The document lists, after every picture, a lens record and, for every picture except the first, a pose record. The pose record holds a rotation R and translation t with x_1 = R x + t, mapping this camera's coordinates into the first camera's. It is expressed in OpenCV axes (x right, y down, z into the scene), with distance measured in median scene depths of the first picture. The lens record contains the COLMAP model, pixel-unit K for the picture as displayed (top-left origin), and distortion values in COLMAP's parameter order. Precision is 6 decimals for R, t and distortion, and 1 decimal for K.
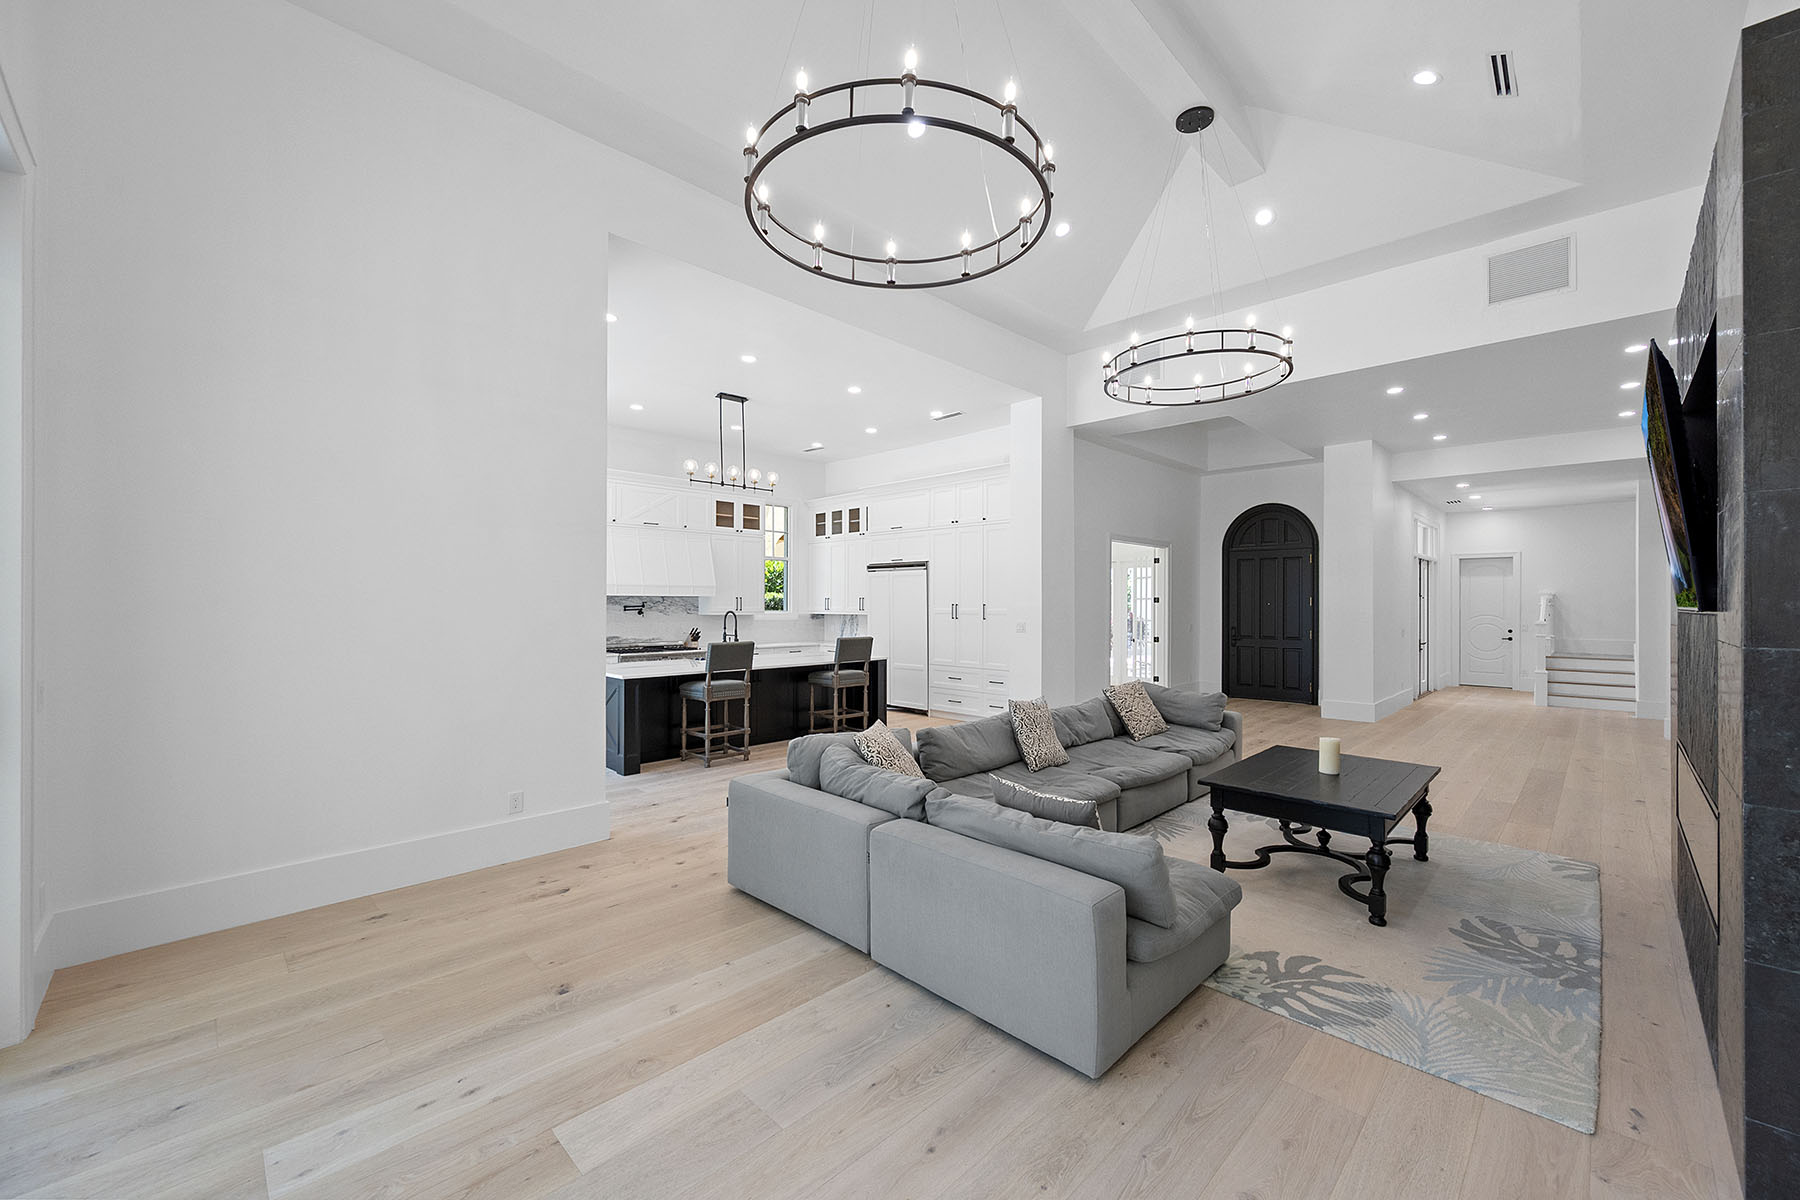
lens RADIAL K [[713.7, 0, 899.7], [0, 713.7, 601.4], [0, 0, 1]] dist [0.001136, -0.000132]
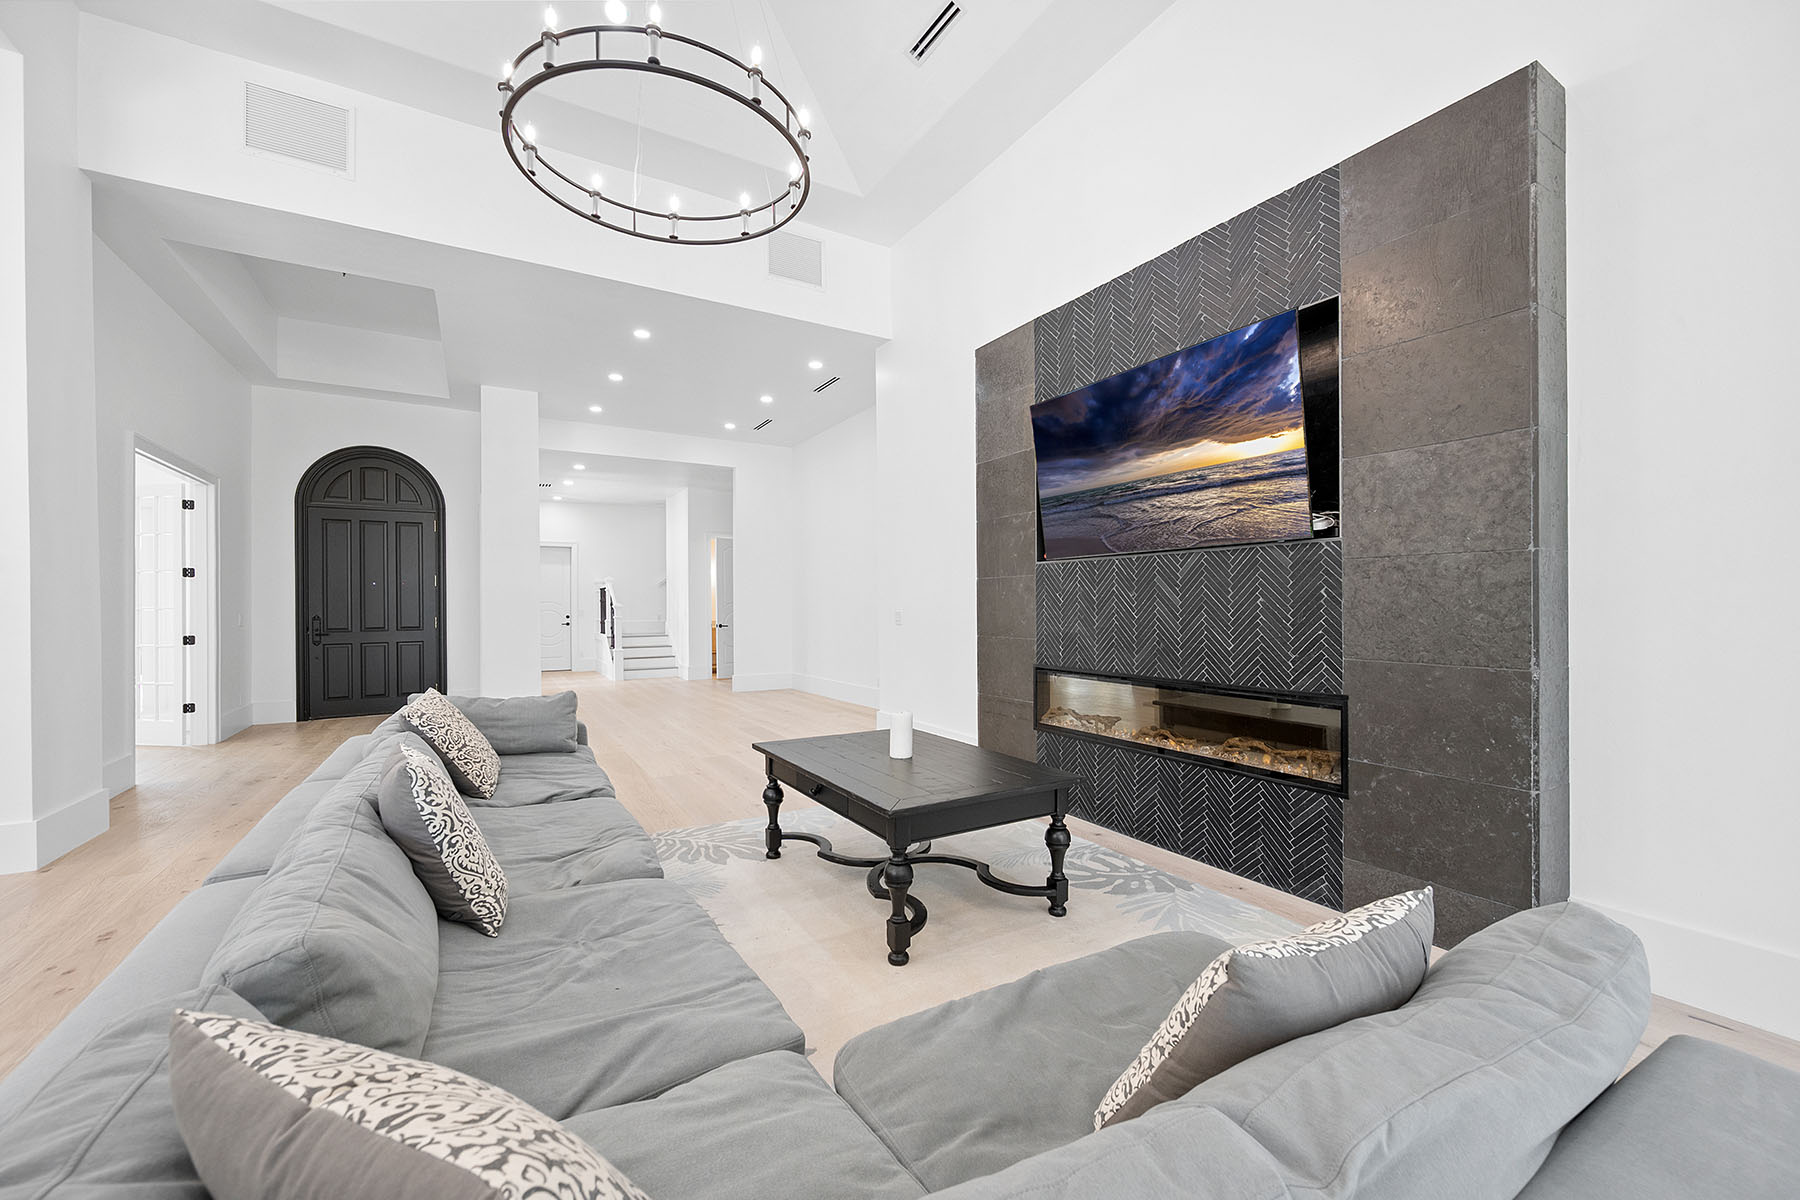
lens RADIAL K [[713.7, 0, 898.3], [0, 713.7, 604.6], [0, 0, 1]] dist [0.001136, -0.000132]
pose [[0.253392, -0.005547, 0.967348, -0.063974], [0.006524, 0.999971, 0.004025, 0.029694], [-0.967342, 0.005291, 0.253421, 0.337198]]
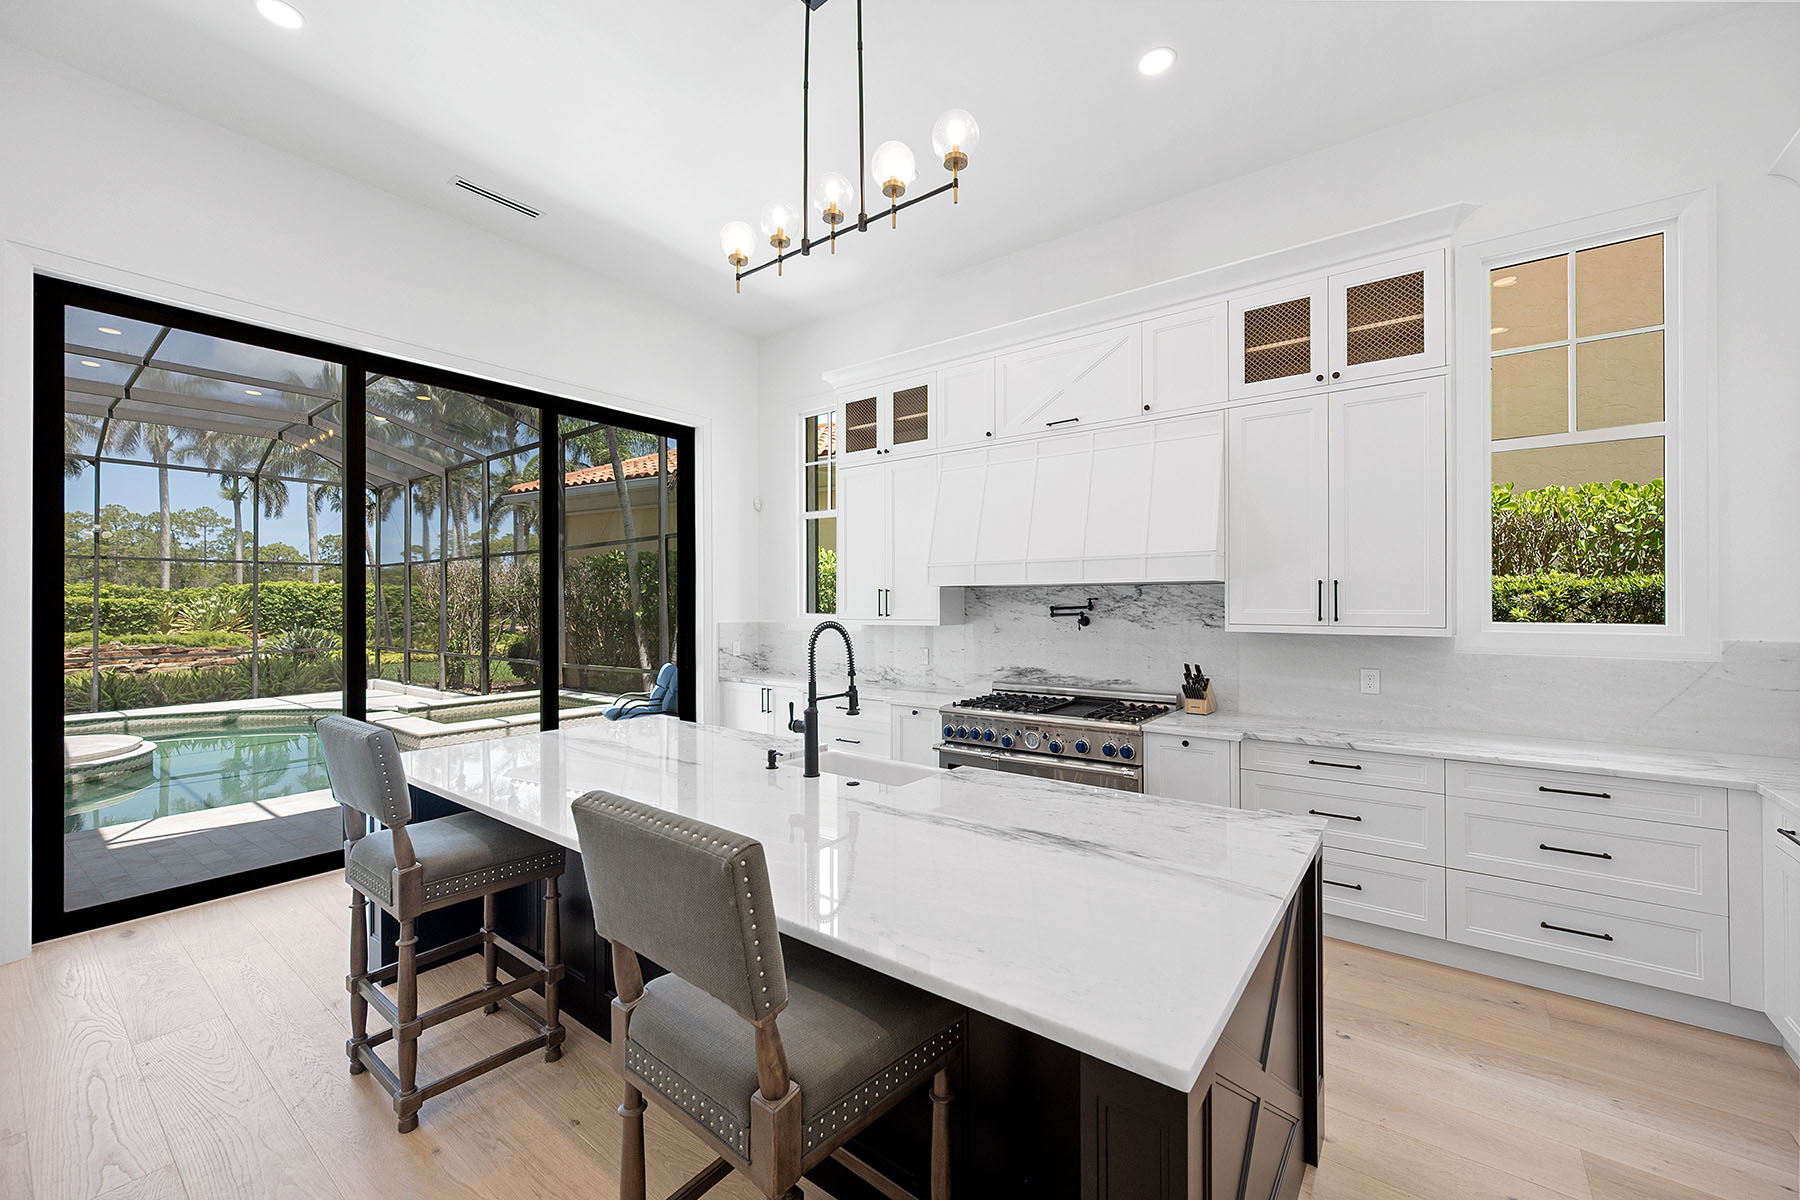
lens RADIAL K [[713.7, 0, 903.3], [0, 713.7, 604.1], [0, 0, 1]] dist [0.001136, -0.000132]
pose [[0.130855, -0.001848, -0.991400, 0.077024], [0.005699, 0.999983, -0.001112, 0.004594], [0.991385, -0.005504, 0.130863, 0.823811]]
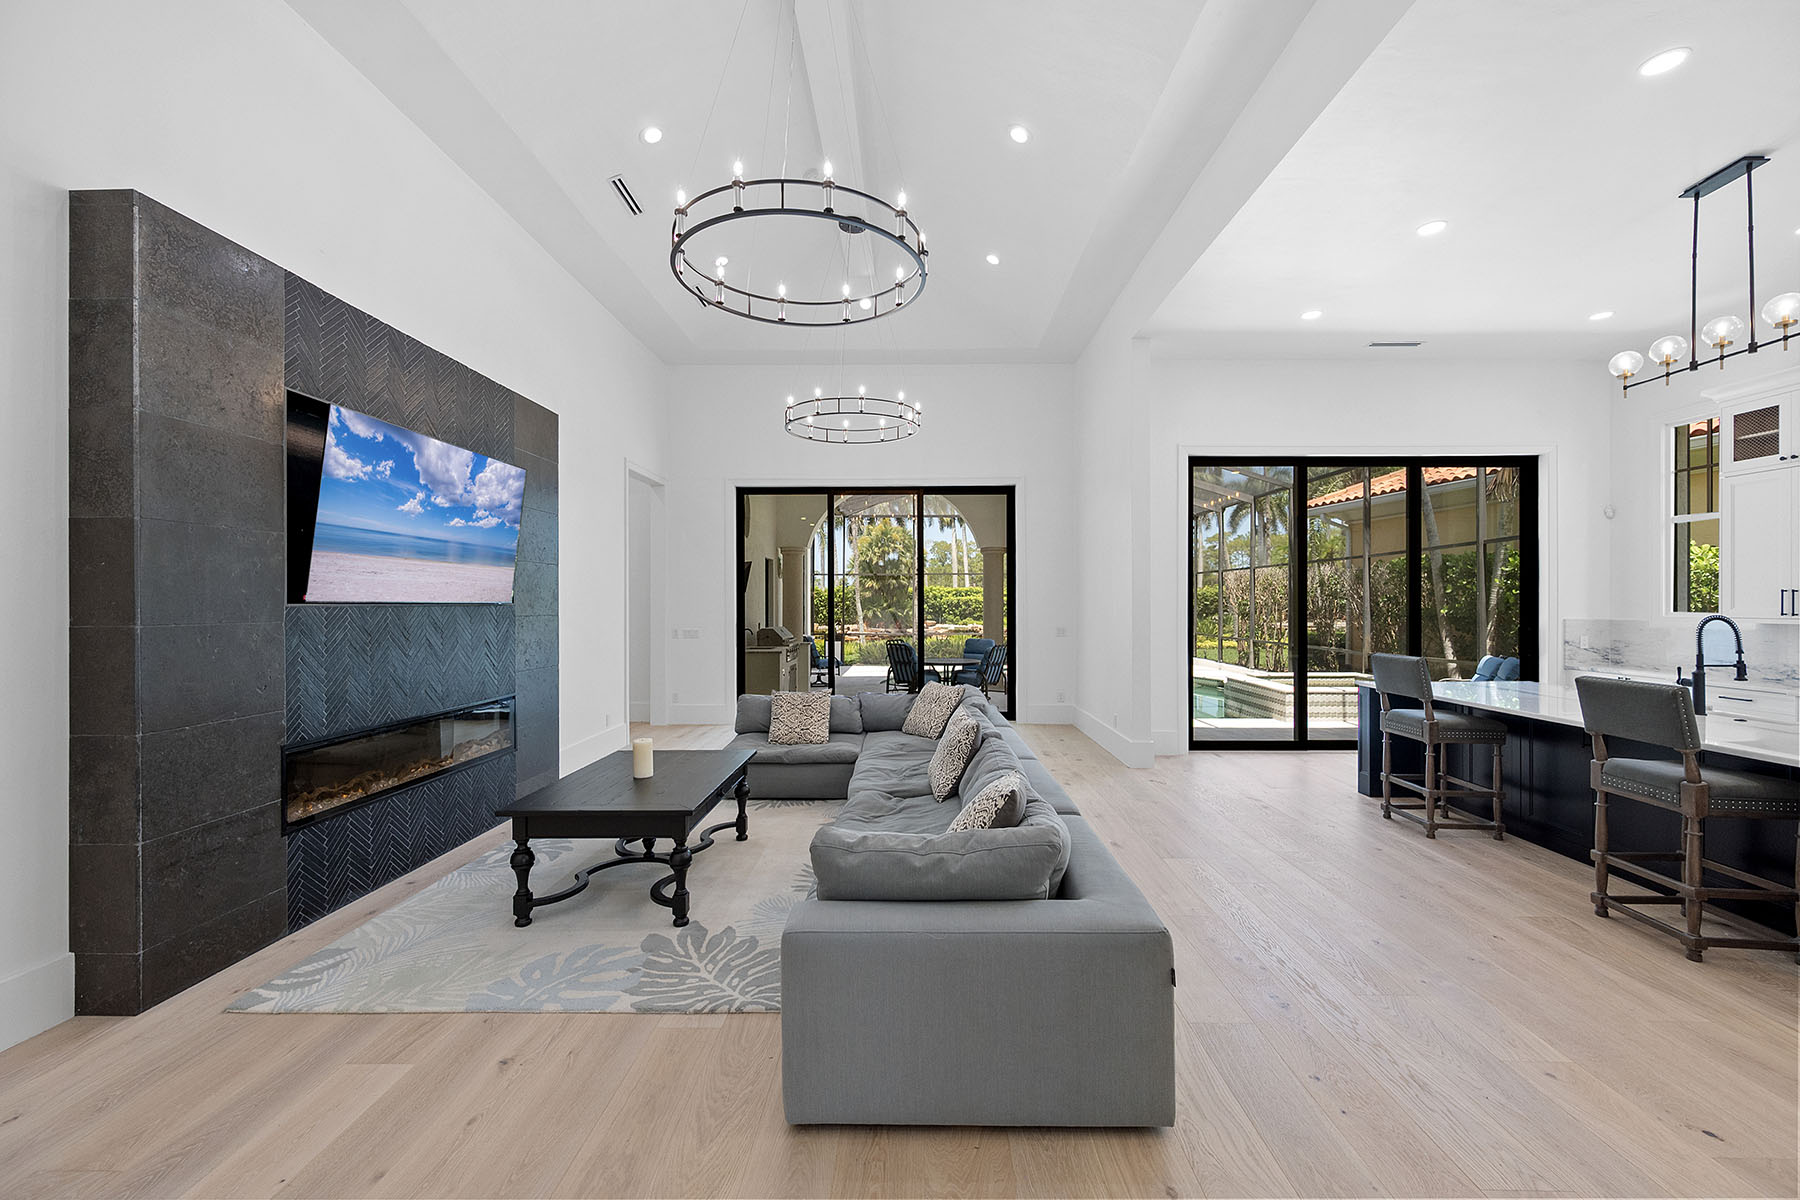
lens RADIAL K [[713.7, 0, 898.0], [0, 713.7, 602.9], [0, 0, 1]] dist [0.001136, -0.000132]
pose [[-0.724891, -0.002221, -0.688860, 0.423883], [-0.000535, 0.999996, -0.002660, 0.005185], [0.688864, -0.001560, -0.724889, 0.805159]]
